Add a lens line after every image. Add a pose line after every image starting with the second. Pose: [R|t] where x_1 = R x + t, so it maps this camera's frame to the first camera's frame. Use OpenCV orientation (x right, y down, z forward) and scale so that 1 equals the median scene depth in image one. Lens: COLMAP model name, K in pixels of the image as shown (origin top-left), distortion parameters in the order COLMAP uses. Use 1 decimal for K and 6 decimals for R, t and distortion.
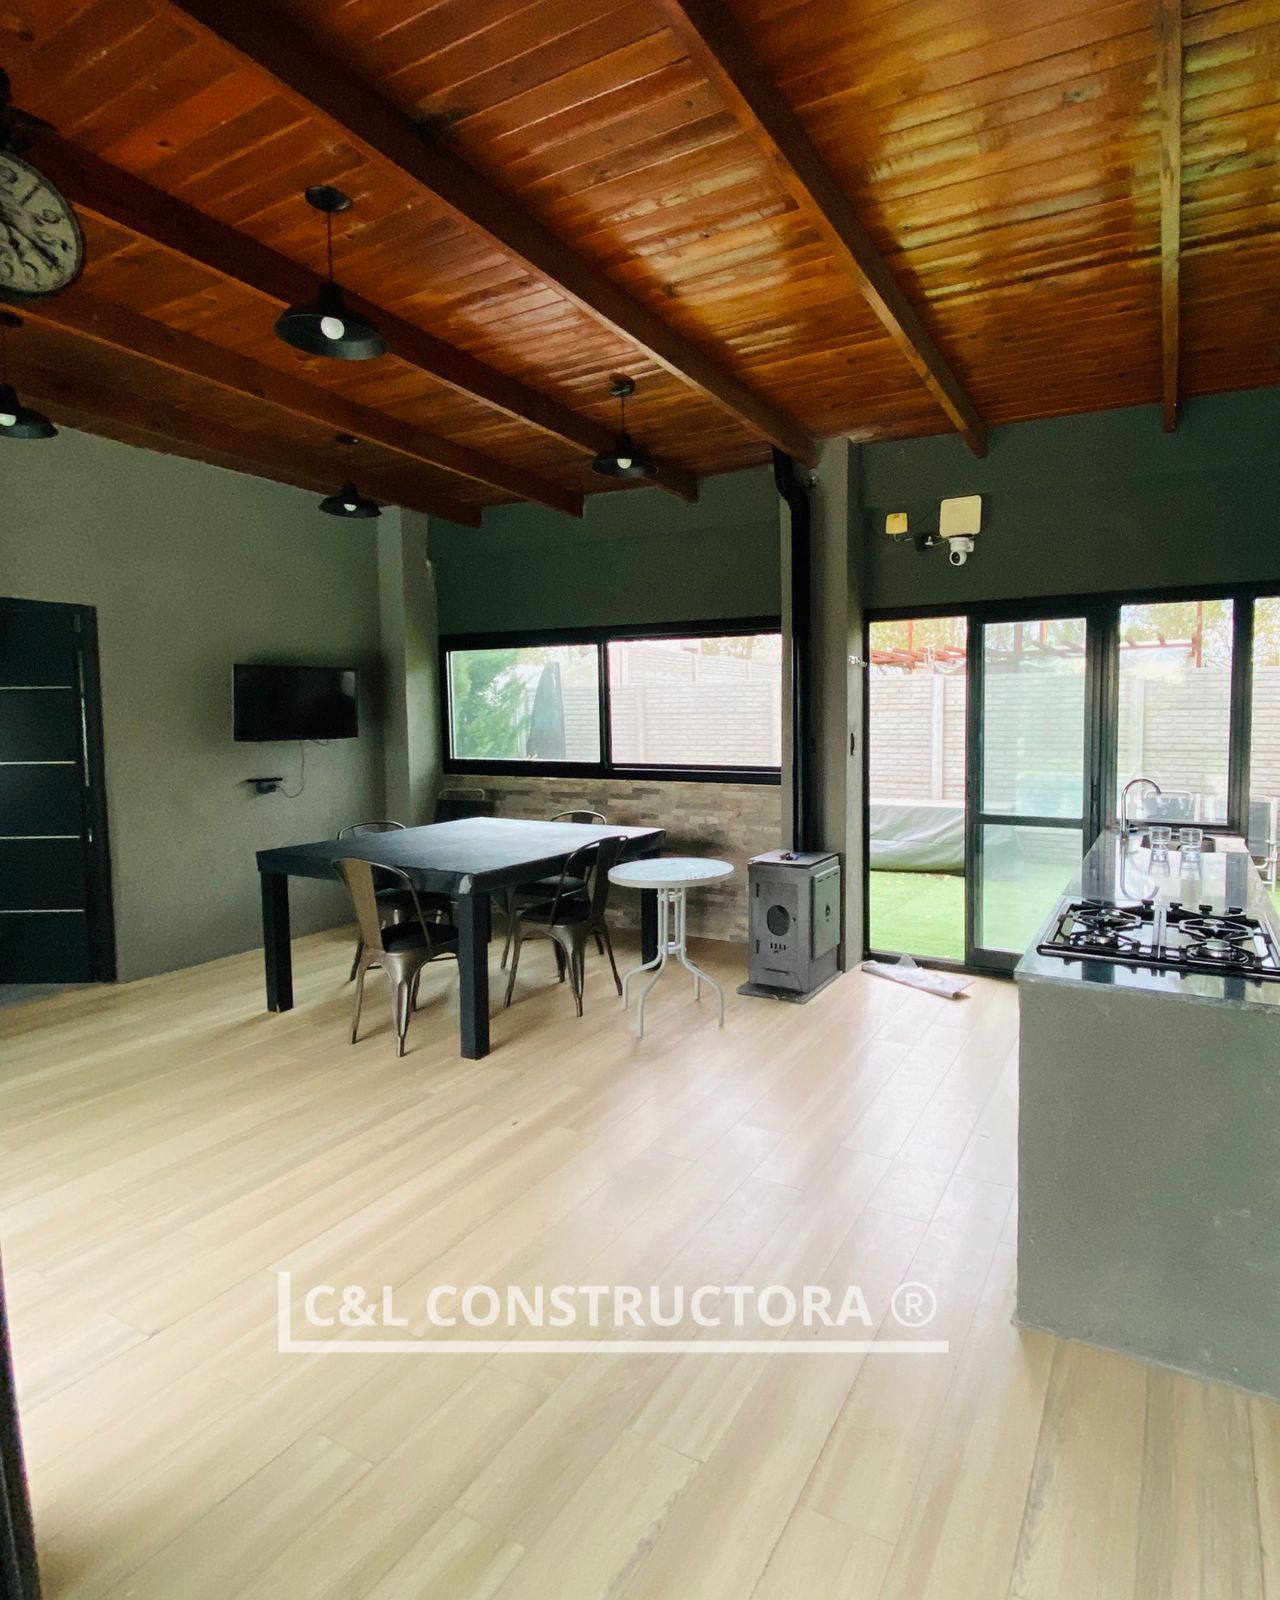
lens RADIAL K [[688.5, 0, 626.1], [0, 688.5, 800.7], [0, 0, 1]] dist [0.001291, -0.008239]
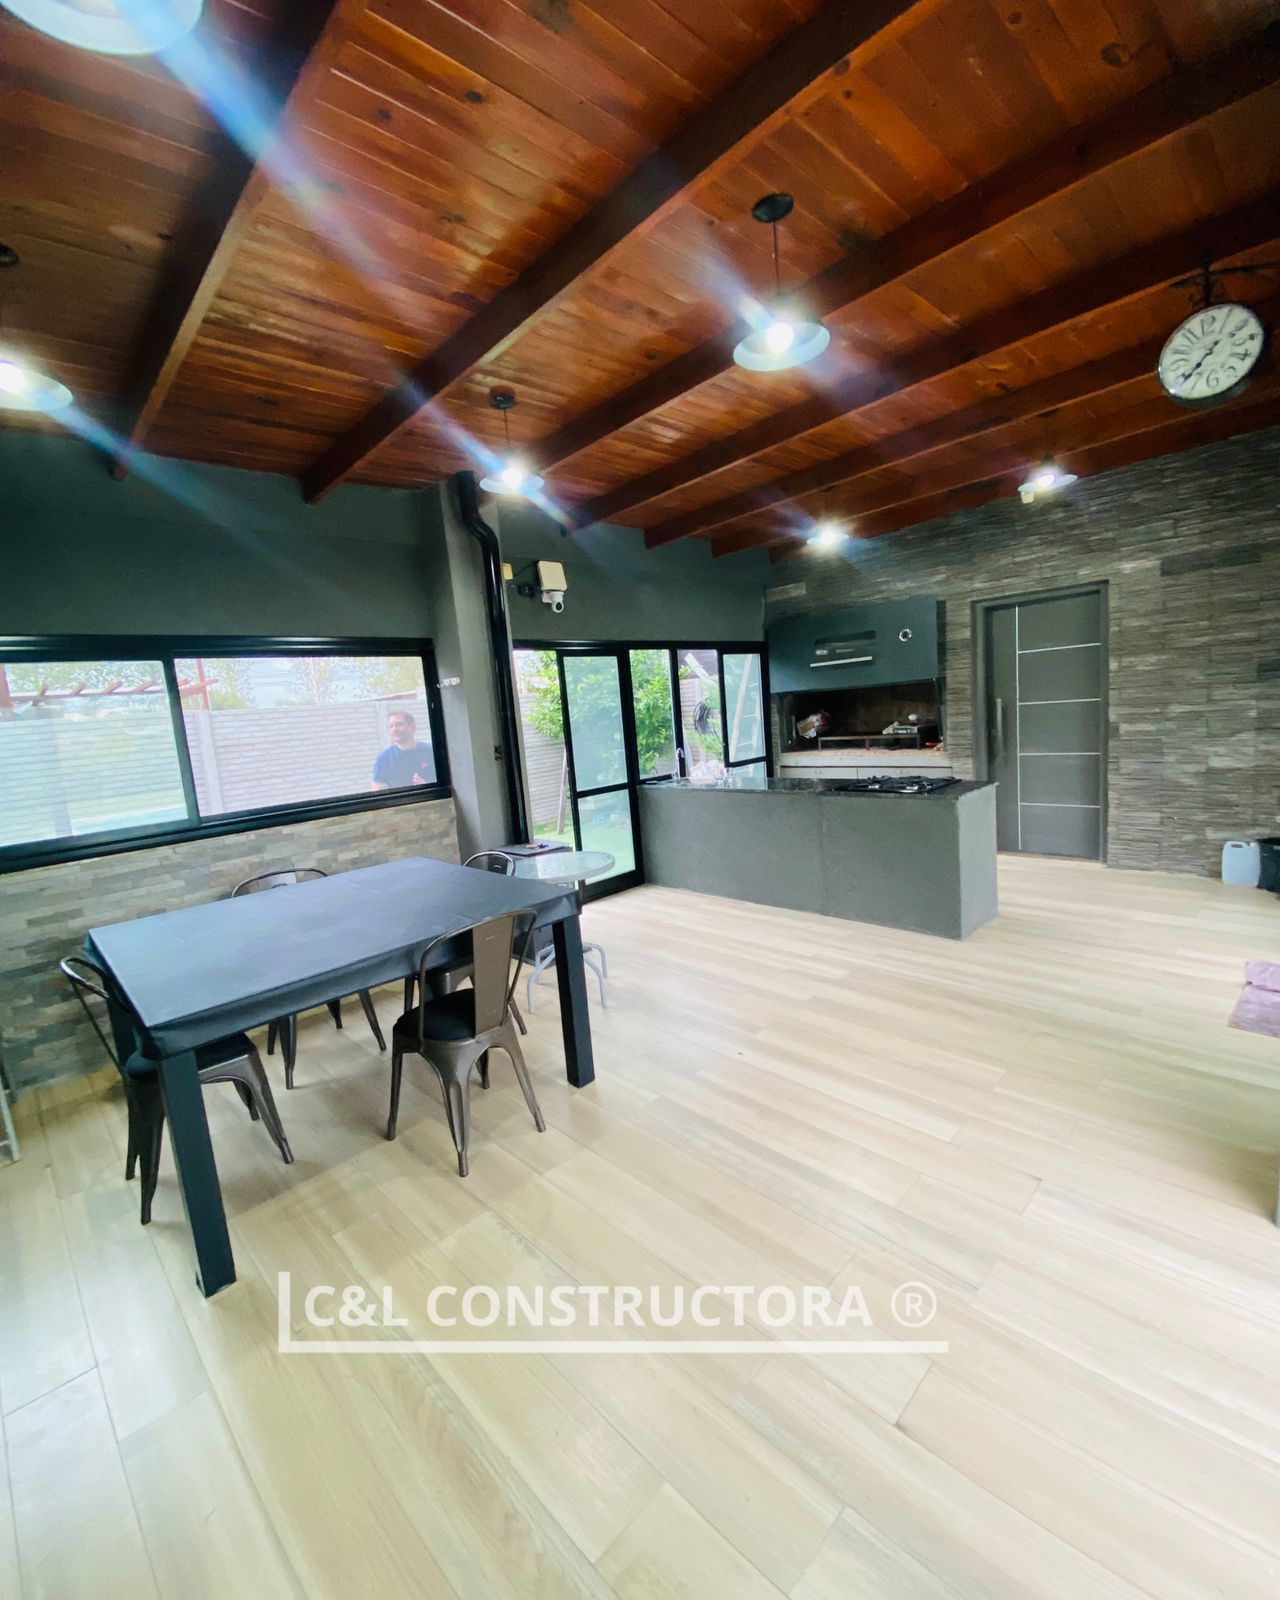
lens RADIAL K [[688.5, 0, 626.1], [0, 688.5, 800.7], [0, 0, 1]] dist [0.001291, -0.008239]
pose [[0.371452, -0.149461, 0.916343, -0.556077], [0.201510, 0.976410, 0.077574, -0.038227], [-0.906321, 0.155837, 0.392807, 0.283973]]
